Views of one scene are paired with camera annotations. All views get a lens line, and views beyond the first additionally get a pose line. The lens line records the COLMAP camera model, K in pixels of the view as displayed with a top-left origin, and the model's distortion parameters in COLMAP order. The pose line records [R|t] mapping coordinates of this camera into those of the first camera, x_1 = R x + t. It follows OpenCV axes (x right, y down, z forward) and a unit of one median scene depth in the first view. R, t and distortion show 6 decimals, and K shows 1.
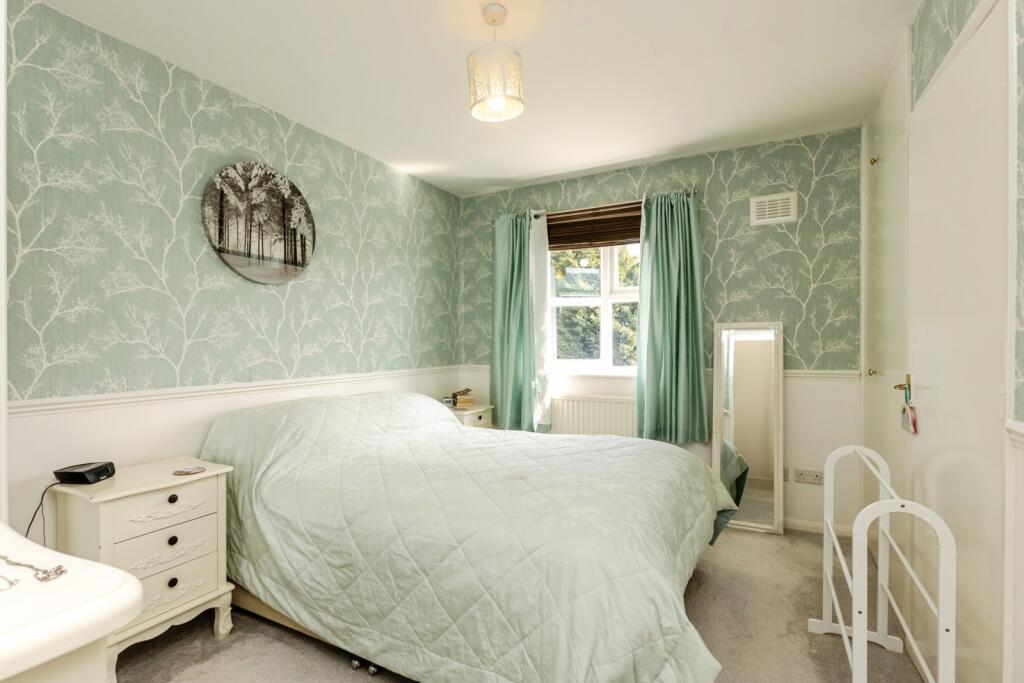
lens RADIAL K [[487.7, 0, 516.9], [0, 487.7, 345.4], [0, 0, 1]] dist [0.023172, 0.000207]
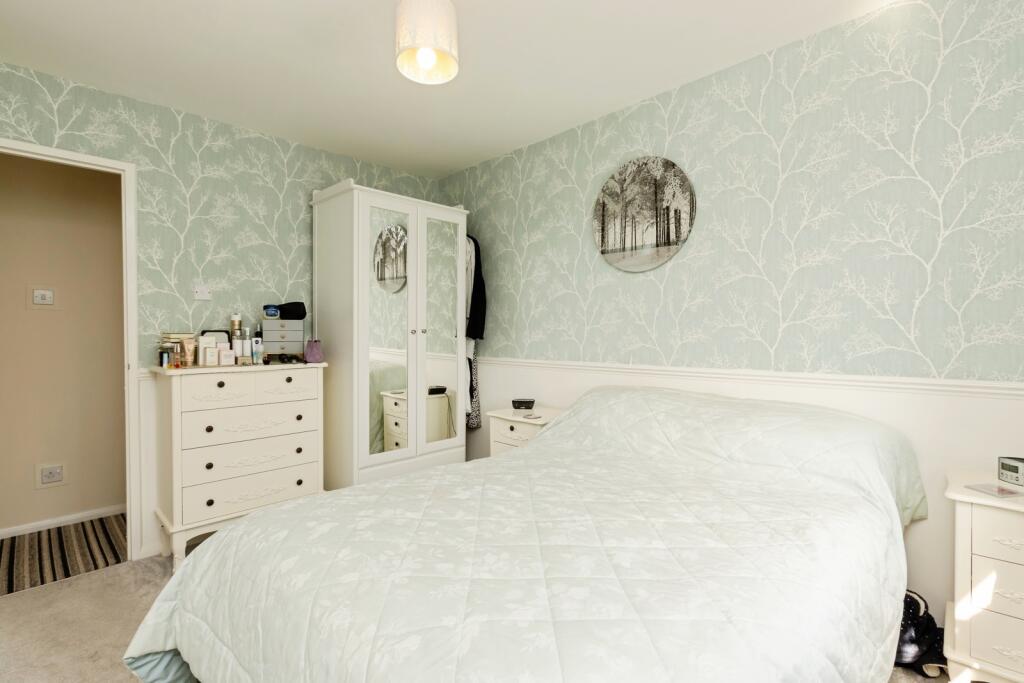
lens RADIAL K [[477.7, 0, 507.0], [0, 477.7, 336.7], [0, 0, 1]] dist [0.000937, 0.000264]
pose [[-0.304969, 0.022136, -0.952105, 0.390568], [0.008963, 0.999752, 0.020373, -0.007918], [0.952320, -0.002320, -0.305091, 0.744858]]
